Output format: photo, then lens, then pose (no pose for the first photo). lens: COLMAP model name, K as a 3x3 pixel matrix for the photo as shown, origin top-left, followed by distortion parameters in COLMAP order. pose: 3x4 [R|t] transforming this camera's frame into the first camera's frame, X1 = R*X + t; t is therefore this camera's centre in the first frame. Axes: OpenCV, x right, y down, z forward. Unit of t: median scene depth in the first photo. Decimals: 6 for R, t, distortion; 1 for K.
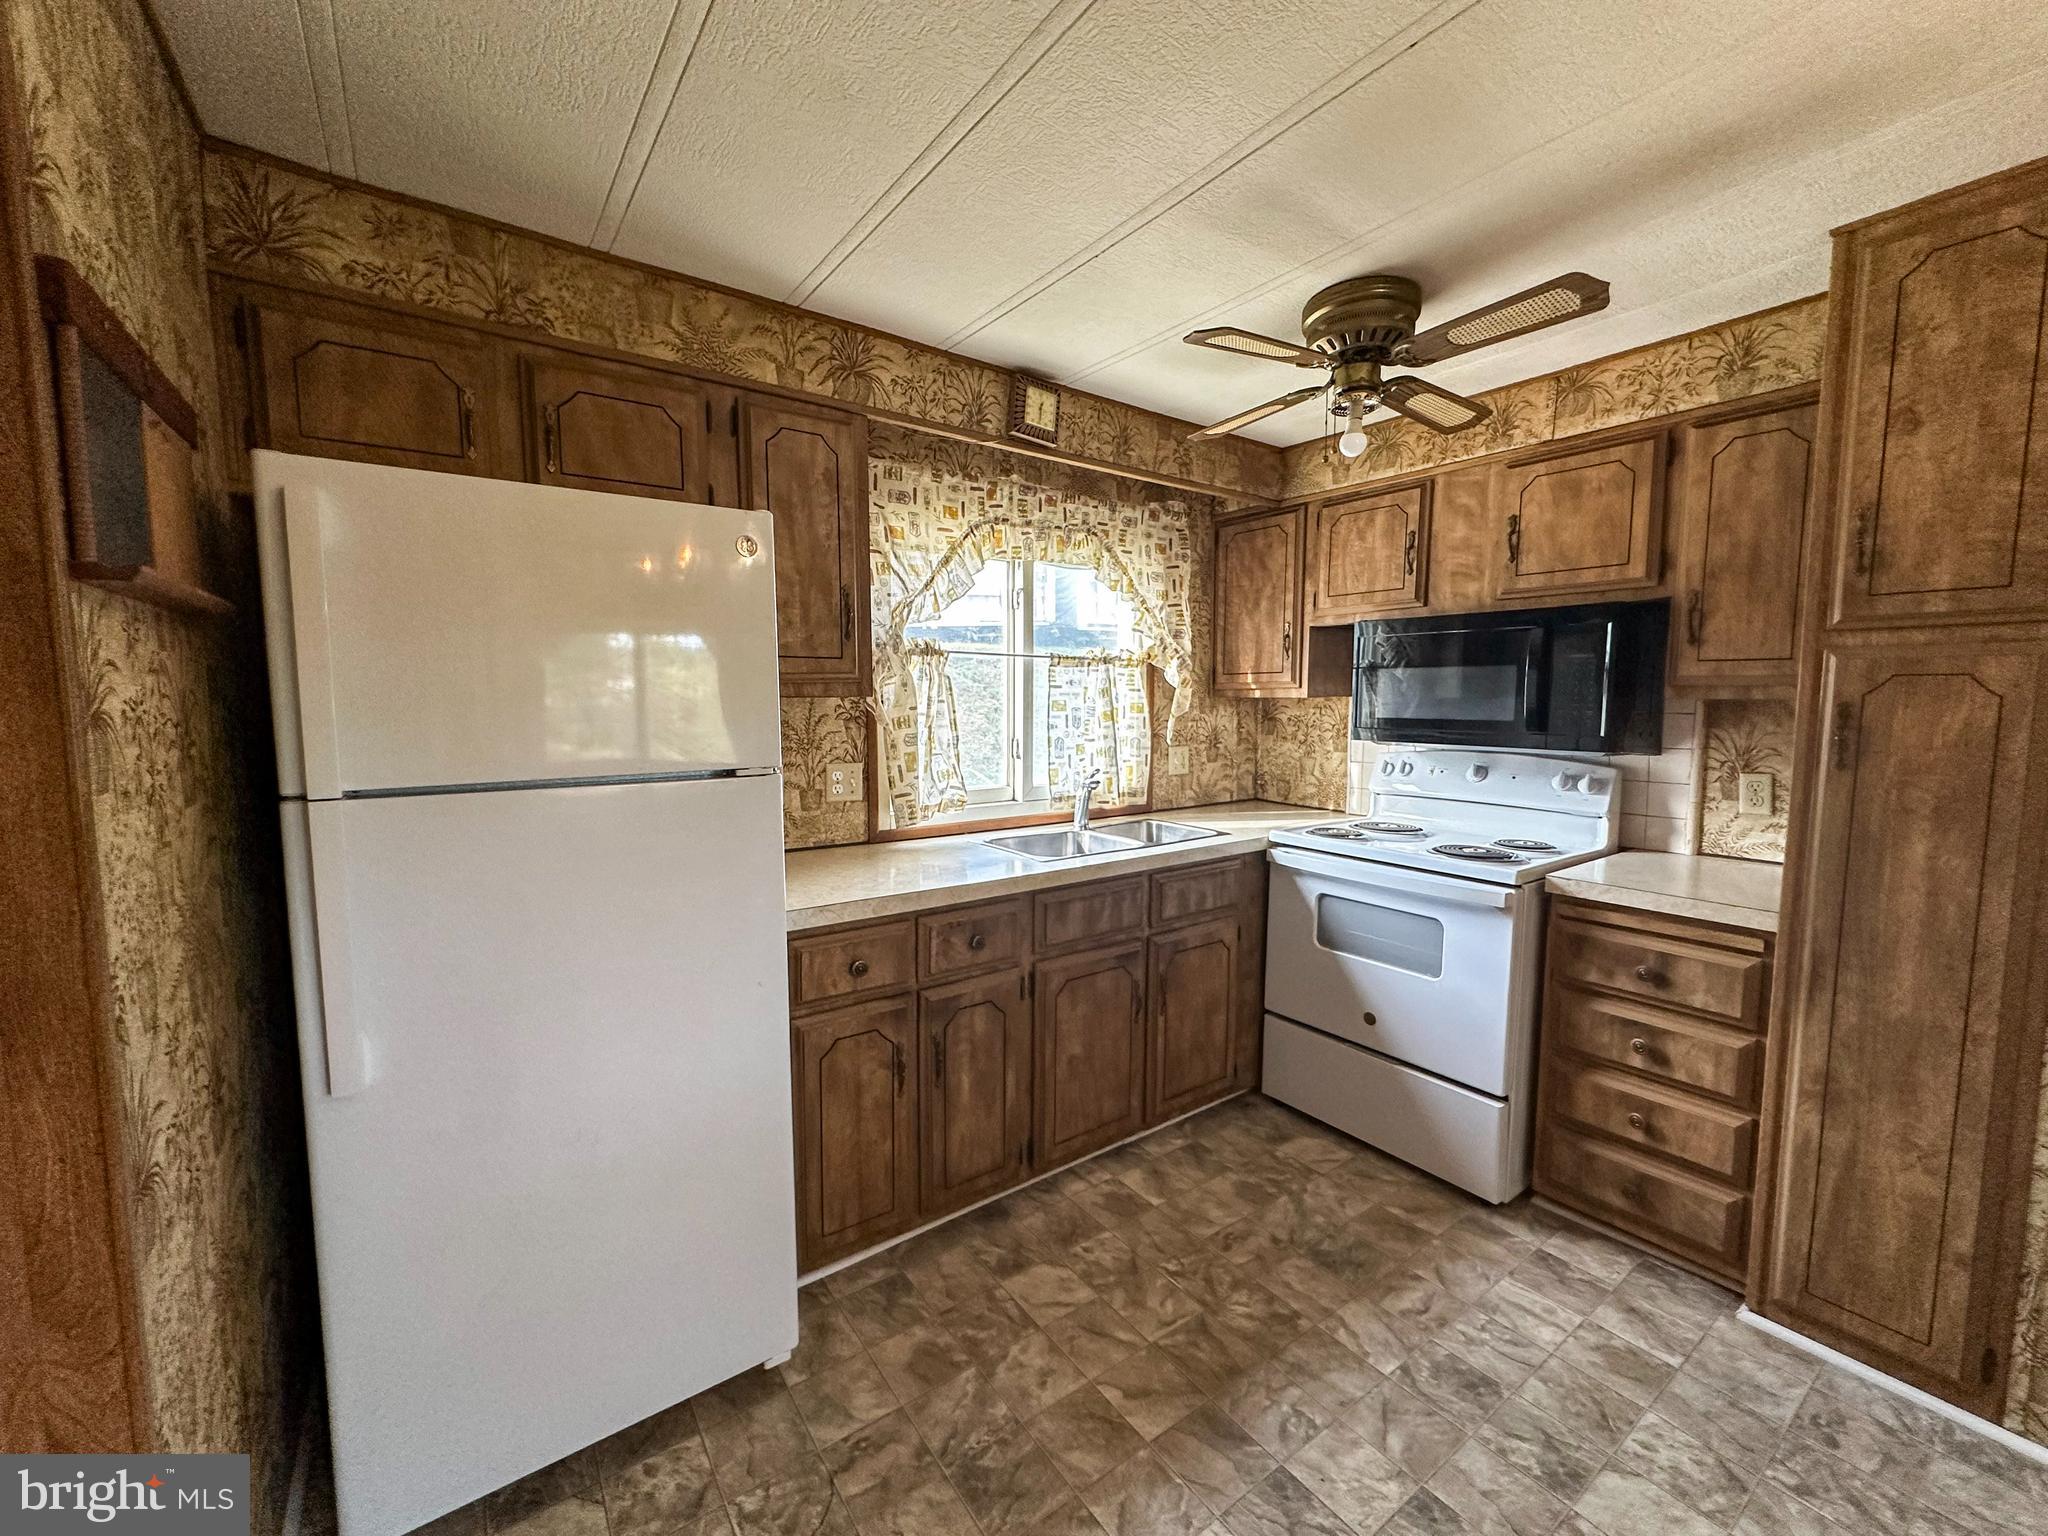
lens RADIAL K [[817.5, 0, 1027.7], [0, 817.5, 769.4], [0, 0, 1]] dist [-0.002877, 0.000320]
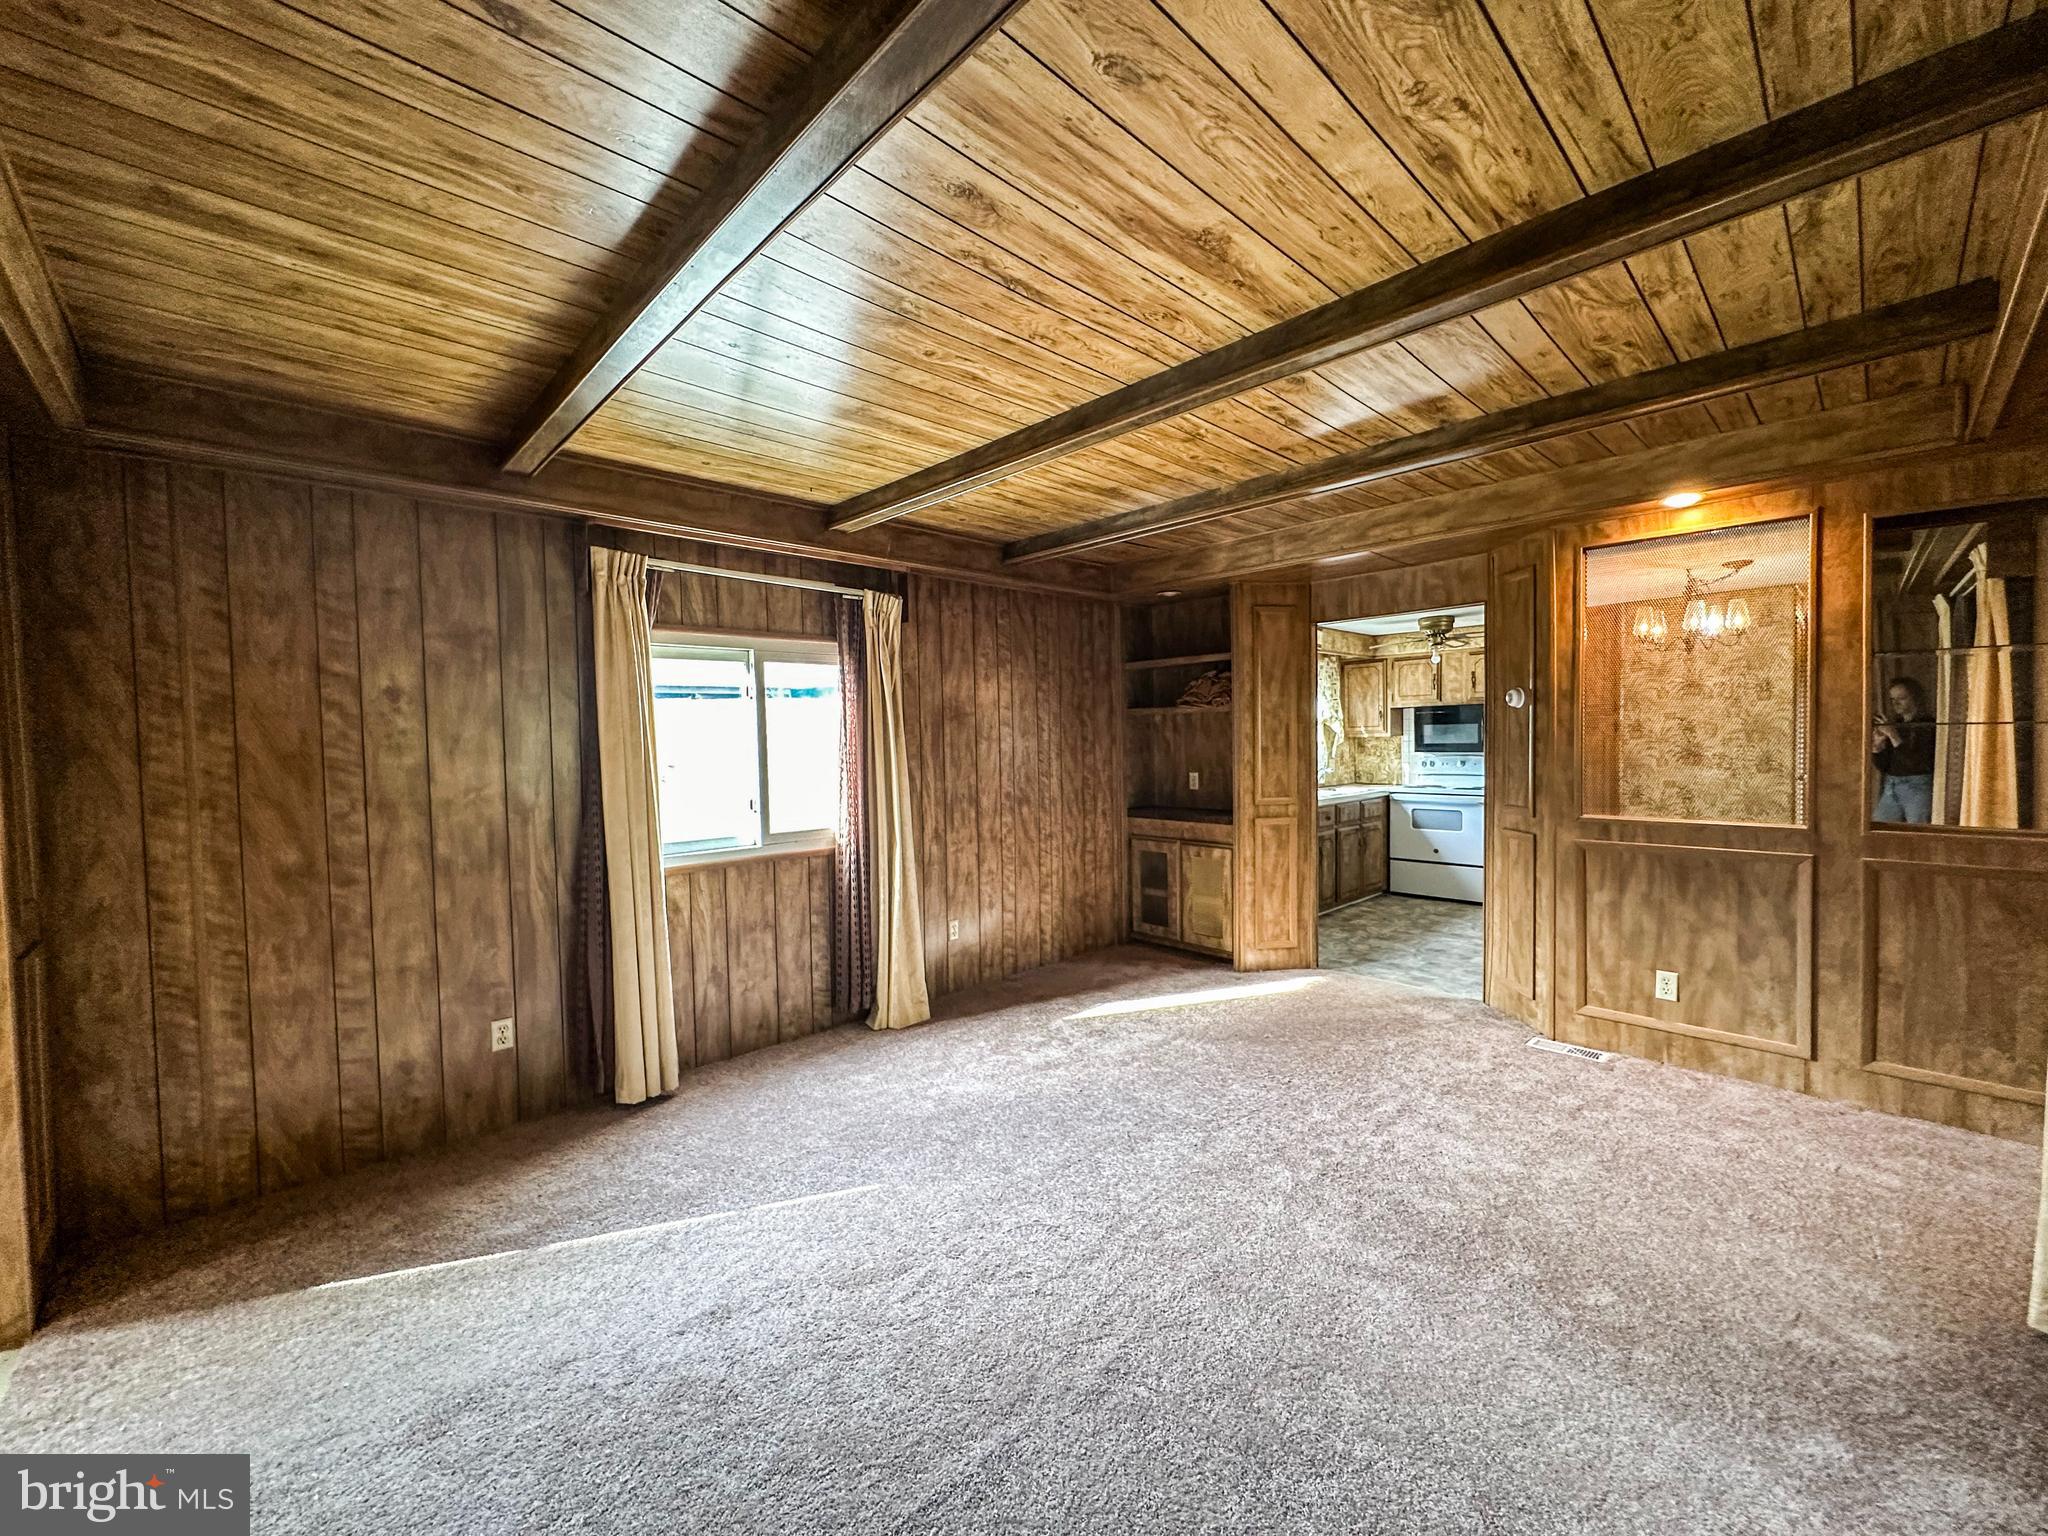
lens RADIAL K [[817.5, 0, 1027.7], [0, 817.5, 769.4], [0, 0, 1]] dist [-0.002877, 0.000320]
pose [[0.990203, -0.025991, 0.137199, -1.331599], [0.033353, 0.998109, -0.051637, 0.125222], [-0.135597, 0.055707, 0.989197, -1.578018]]
